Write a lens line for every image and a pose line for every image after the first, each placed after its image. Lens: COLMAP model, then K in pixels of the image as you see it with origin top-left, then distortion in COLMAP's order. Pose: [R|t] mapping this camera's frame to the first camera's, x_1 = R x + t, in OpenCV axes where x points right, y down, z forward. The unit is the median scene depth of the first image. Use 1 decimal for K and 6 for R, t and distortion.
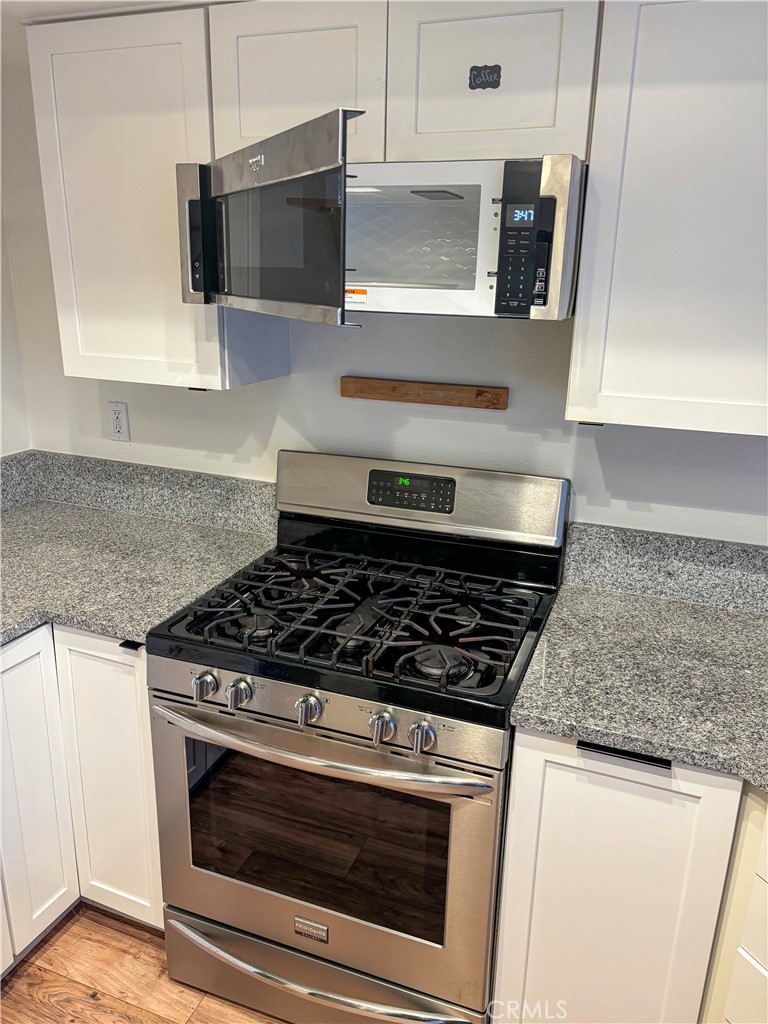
lens RADIAL K [[772.1, 0, 385.6], [0, 772.1, 516.2], [0, 0, 1]] dist [0.006567, 0.005843]
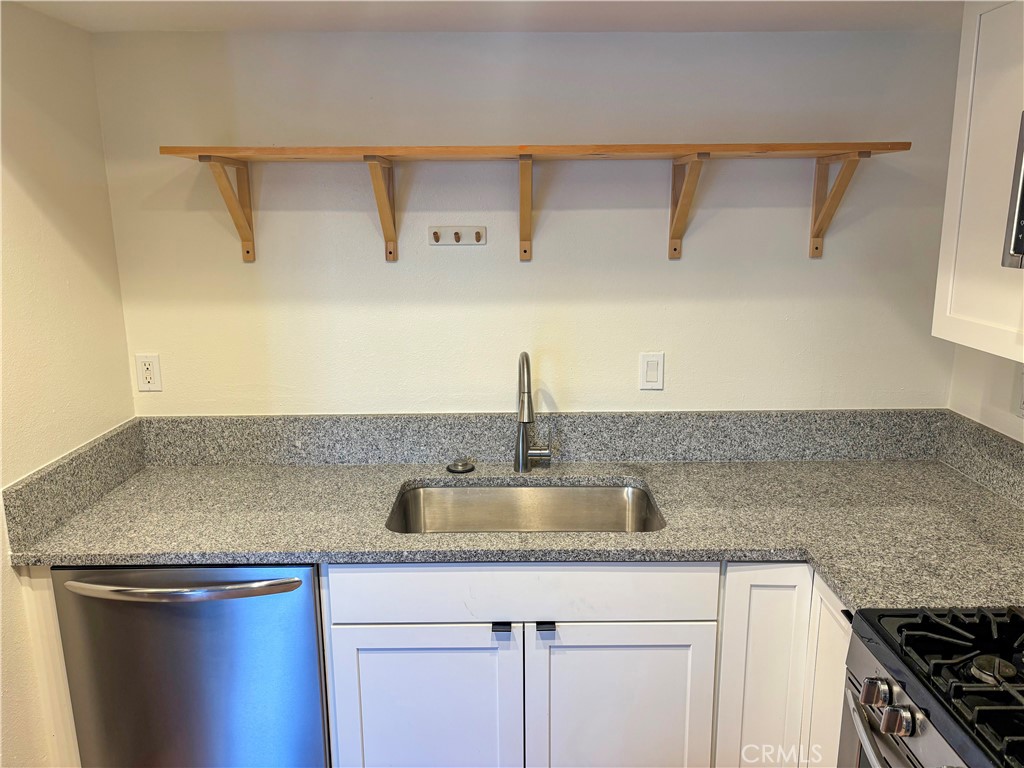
lens RADIAL K [[772.1, 0, 514.7], [0, 772.1, 379.6], [0, 0, 1]] dist [0.006567, 0.005843]
pose [[0.348143, 0.170578, -0.921791, 0.297374], [-0.271157, 0.959596, 0.075163, -0.059626], [0.897369, 0.223782, 0.380330, 0.176370]]
